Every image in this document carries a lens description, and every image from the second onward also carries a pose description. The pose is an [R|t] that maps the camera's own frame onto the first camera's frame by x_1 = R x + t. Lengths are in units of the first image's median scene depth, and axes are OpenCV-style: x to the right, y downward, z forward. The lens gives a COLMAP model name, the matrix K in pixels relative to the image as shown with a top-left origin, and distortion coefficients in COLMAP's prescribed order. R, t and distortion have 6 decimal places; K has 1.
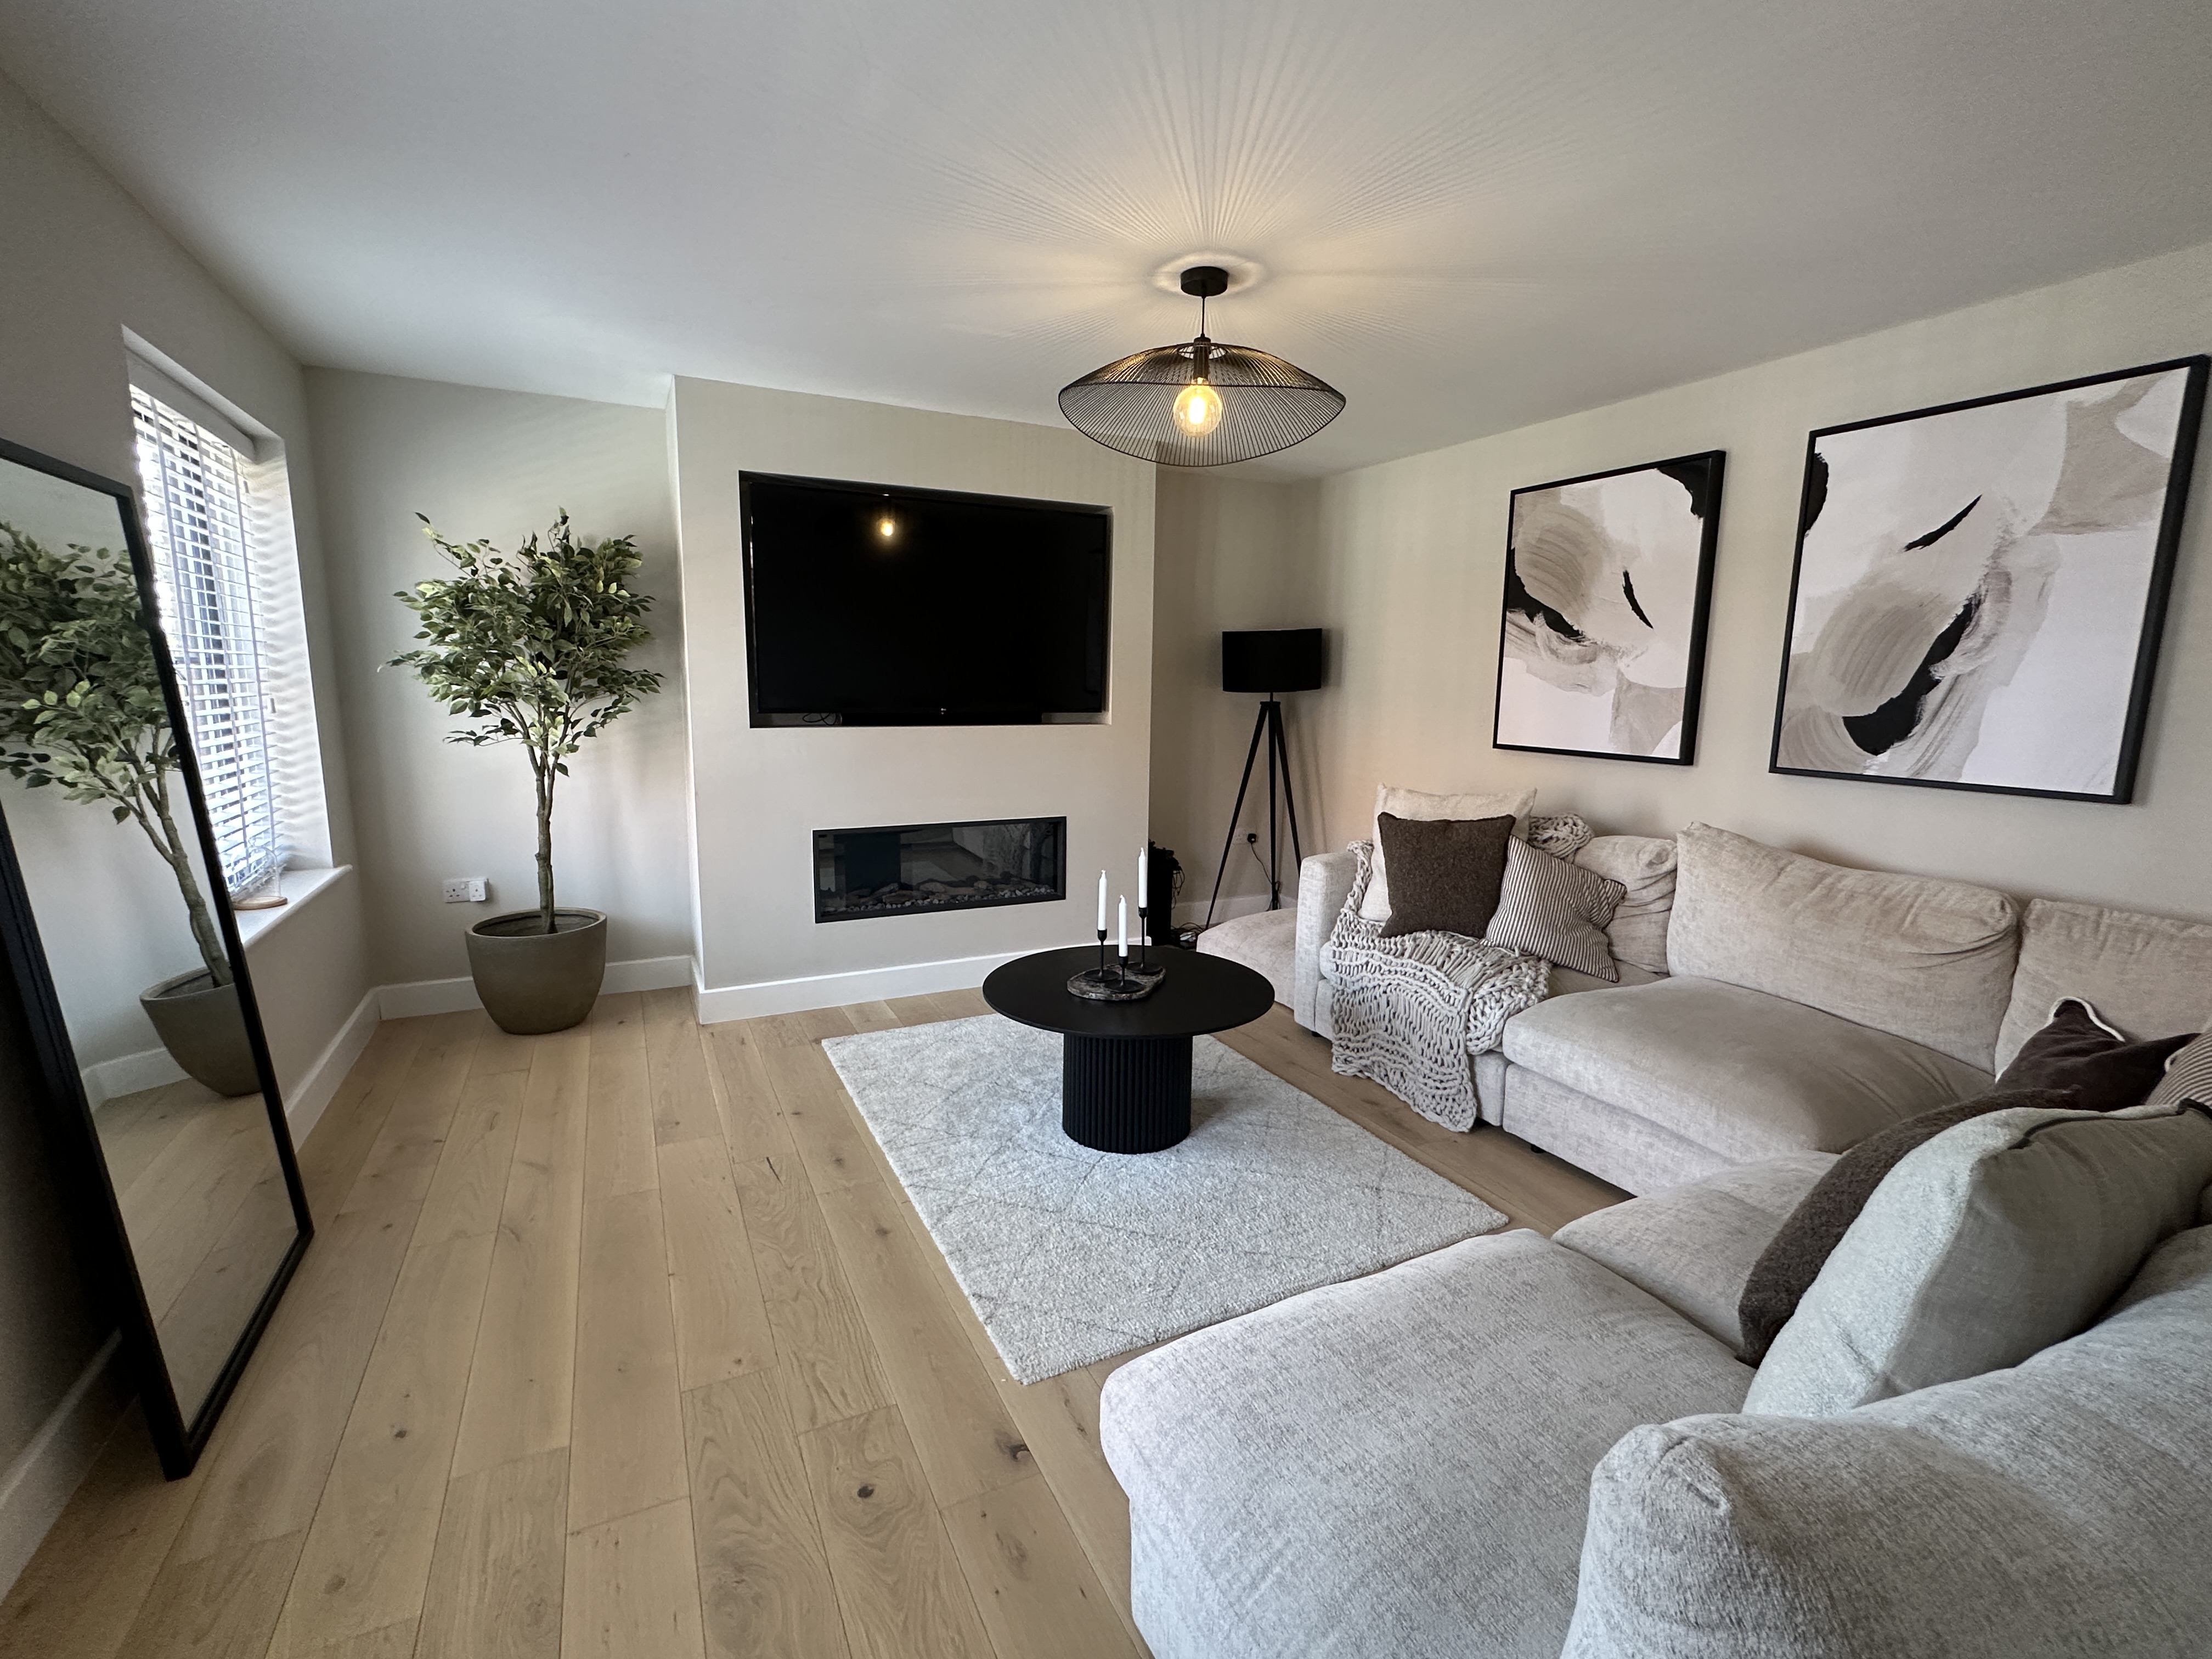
lens RADIAL K [[979.0, 0, 1103.6], [0, 979.0, 831.0], [0, 0, 1]] dist [-0.005355, -0.000123]
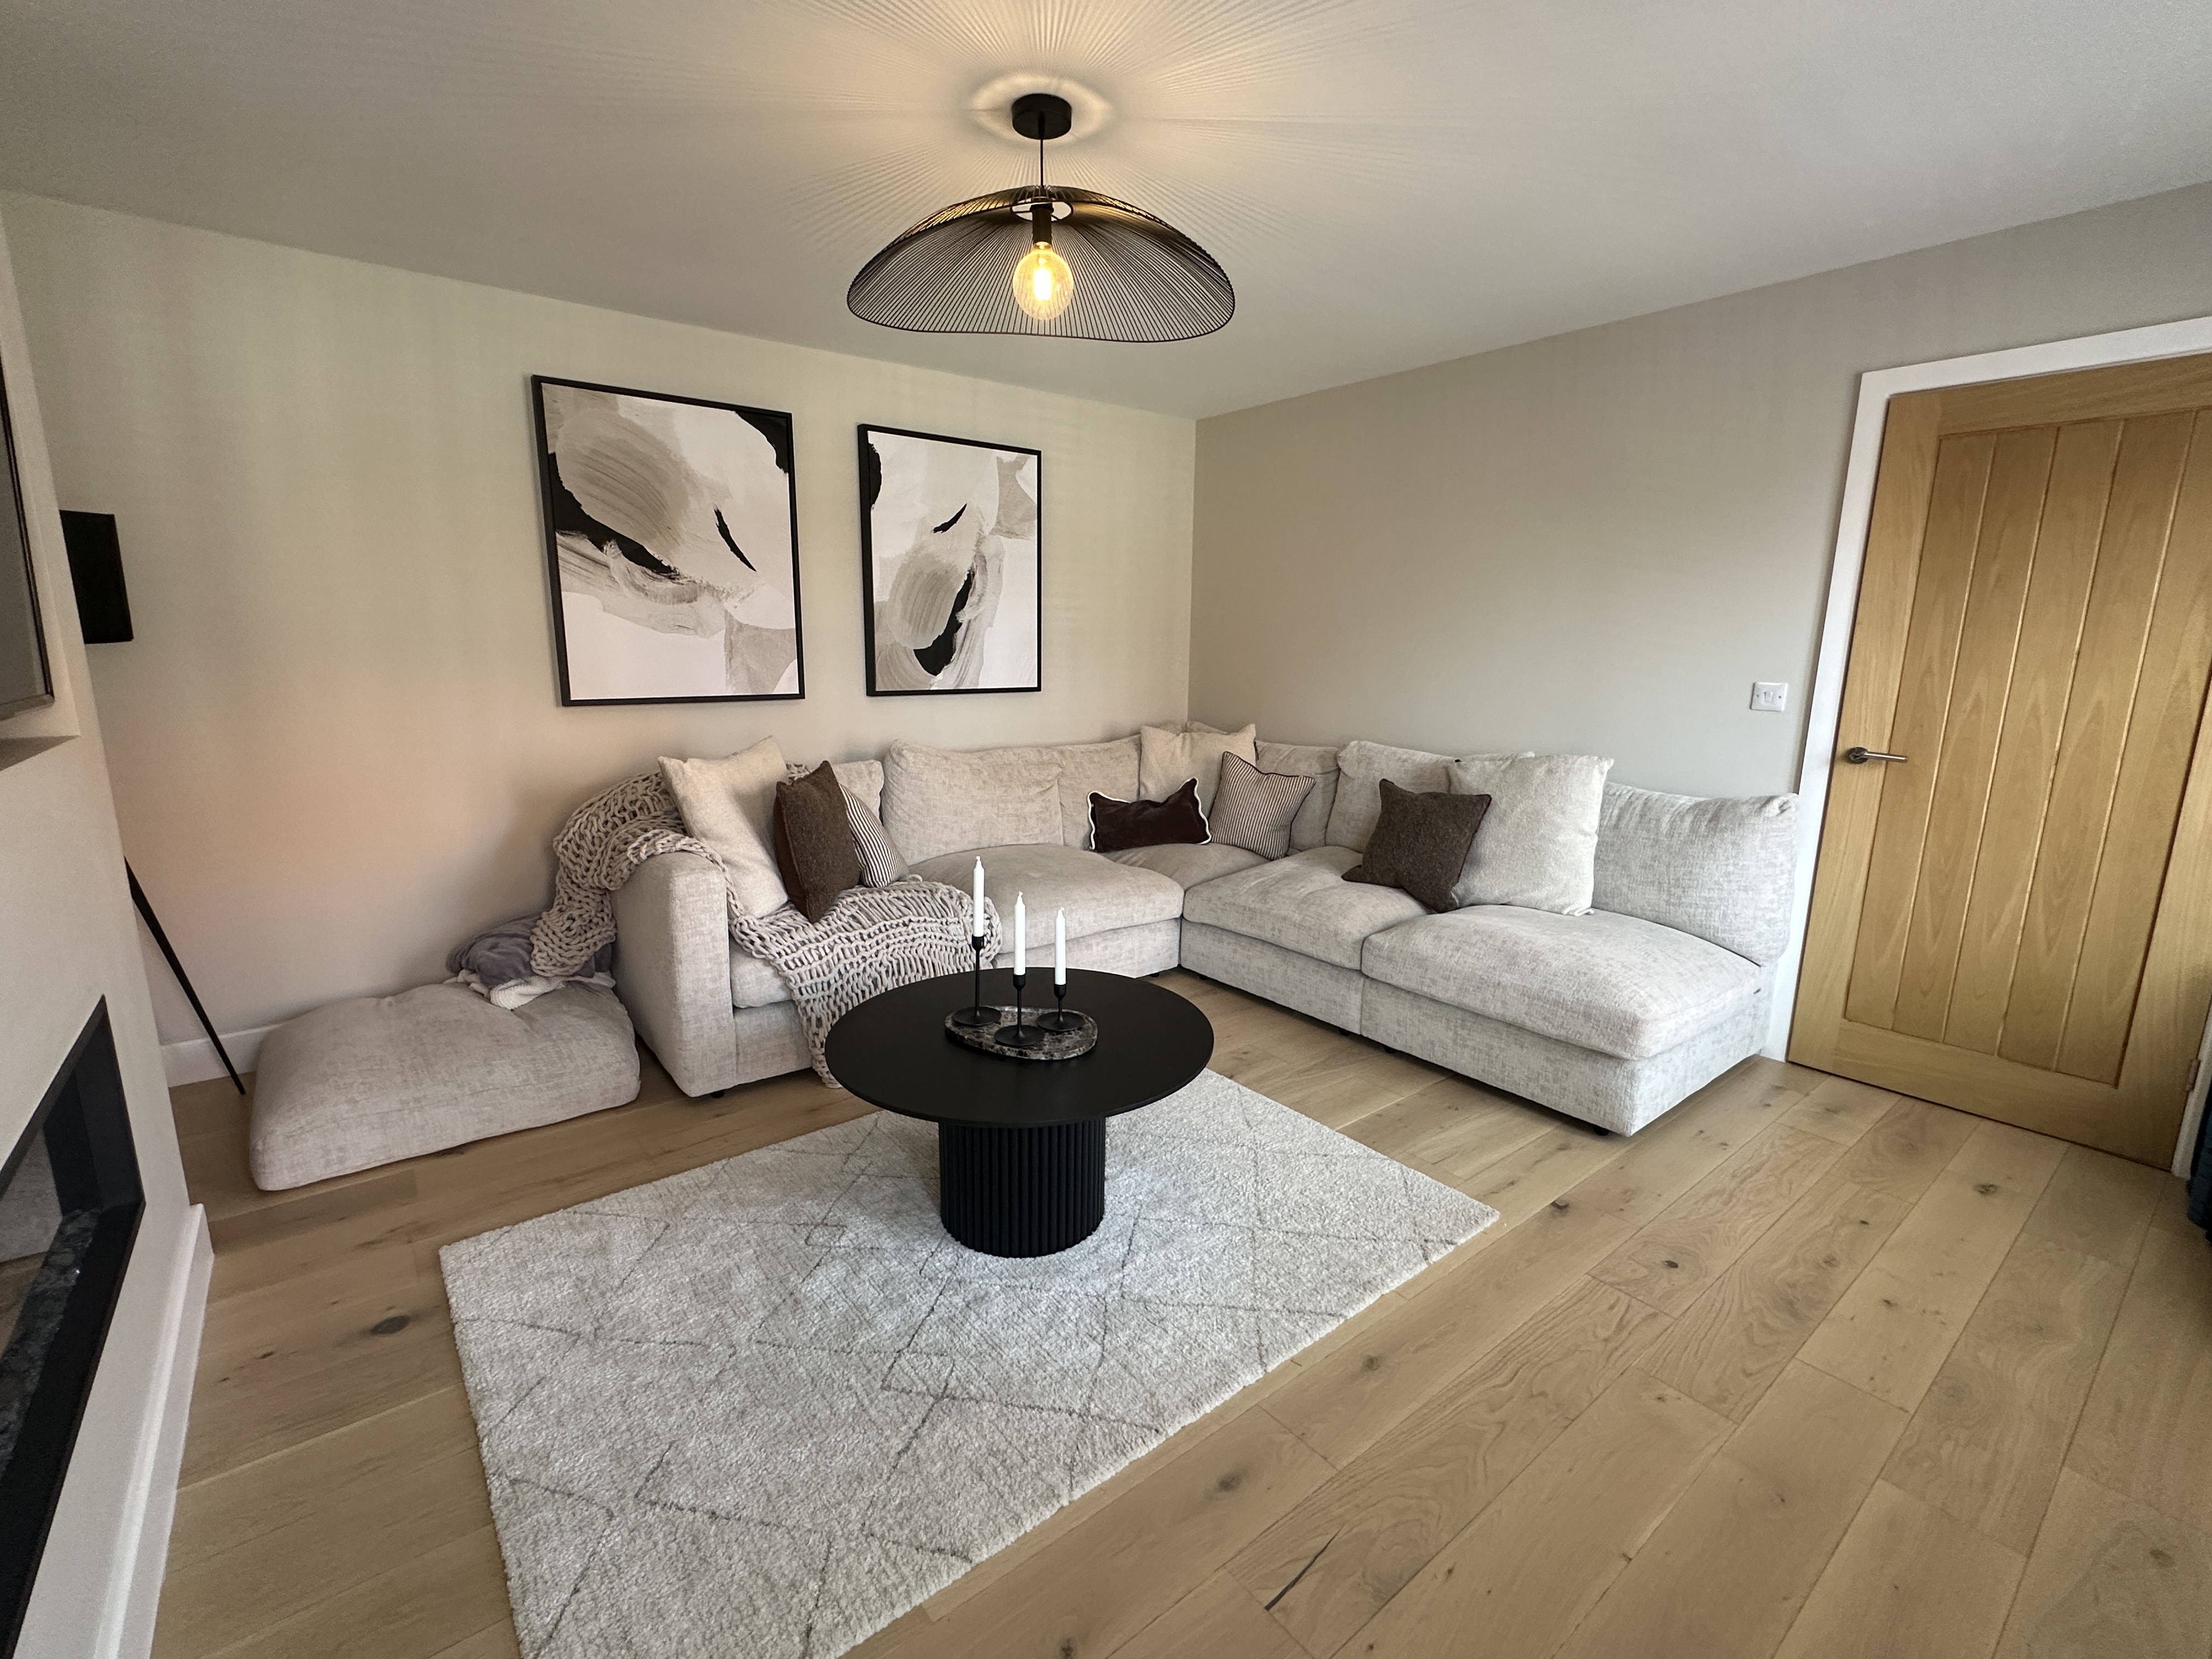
lens RADIAL K [[979.0, 0, 1105.3], [0, 979.0, 829.3], [0, 0, 1]] dist [-0.005355, -0.000123]
pose [[-0.203307, -0.203629, 0.957706, -0.655403], [0.140109, 0.962018, 0.234289, -0.155159], [-0.969038, 0.181816, -0.167055, 0.993176]]
